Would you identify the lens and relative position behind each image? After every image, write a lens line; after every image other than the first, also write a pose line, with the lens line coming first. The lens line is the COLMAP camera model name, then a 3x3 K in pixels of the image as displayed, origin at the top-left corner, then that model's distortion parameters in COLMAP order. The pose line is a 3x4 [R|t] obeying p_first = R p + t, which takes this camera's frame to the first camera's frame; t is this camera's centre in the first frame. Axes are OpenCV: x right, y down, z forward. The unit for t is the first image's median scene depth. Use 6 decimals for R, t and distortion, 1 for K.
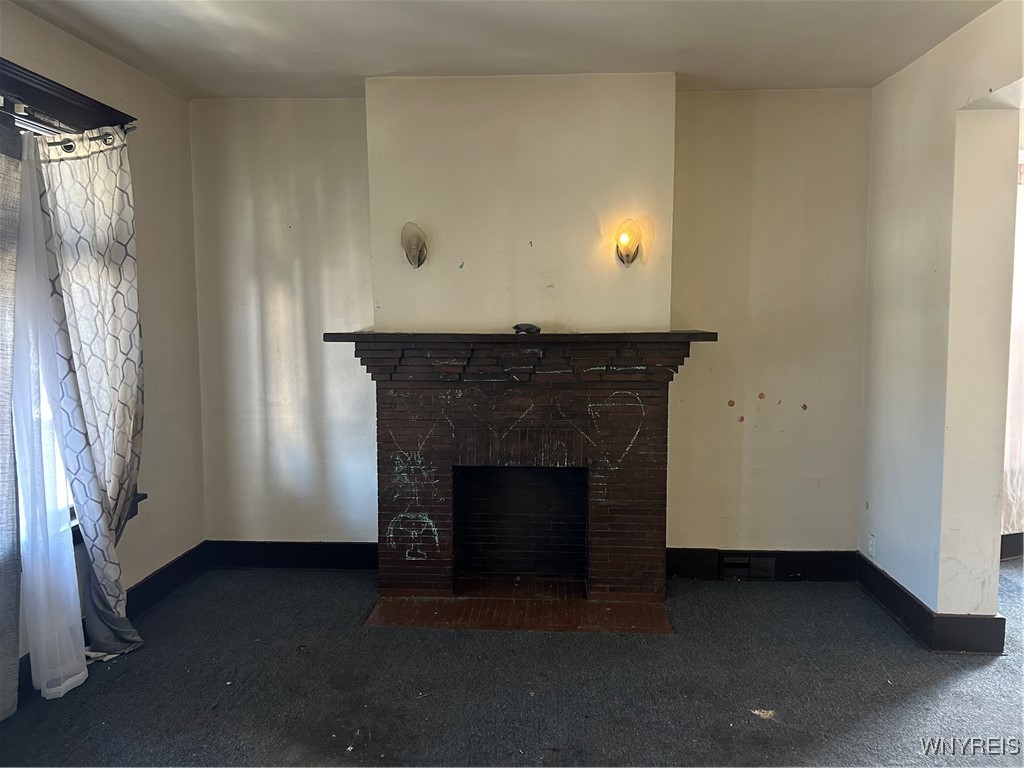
lens RADIAL K [[774.8, 0, 512.0], [0, 774.8, 384.0], [0, 0, 1]] dist [0.038725, -0.005157]
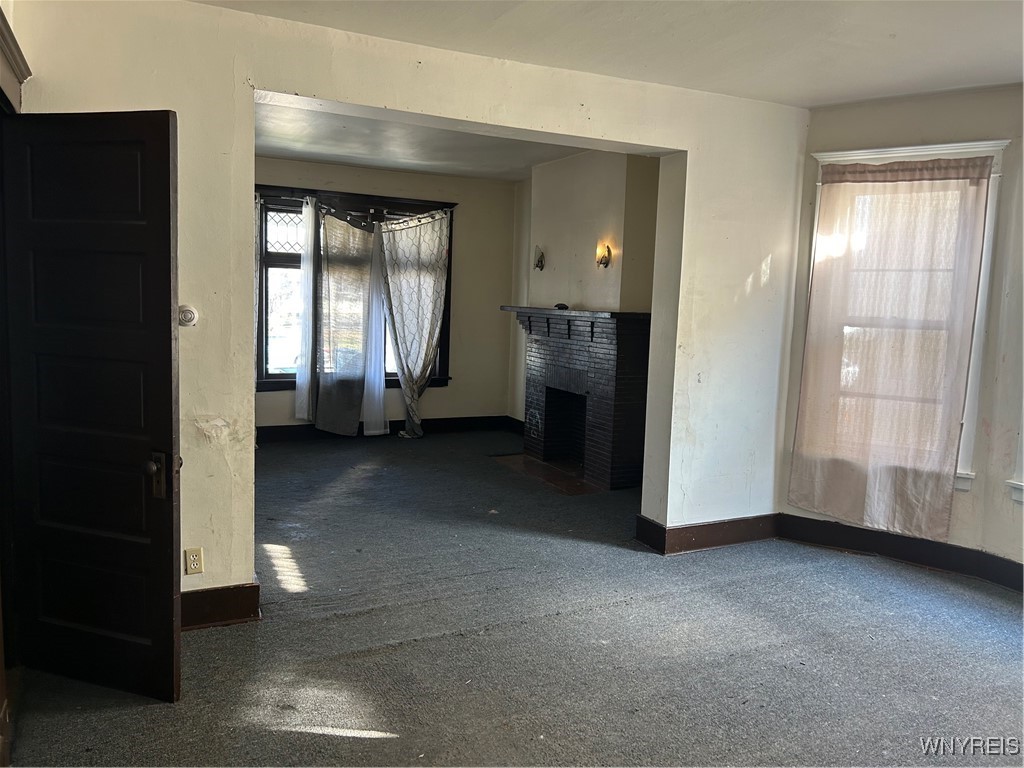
lens RADIAL K [[774.8, 0, 512.0], [0, 774.8, 384.0], [0, 0, 1]] dist [0.038725, -0.005157]
pose [[0.499224, 0.121458, -0.857918, 1.526565], [-0.118186, 0.990418, 0.071444, -0.013510], [0.858375, 0.065727, 0.508795, 0.065199]]
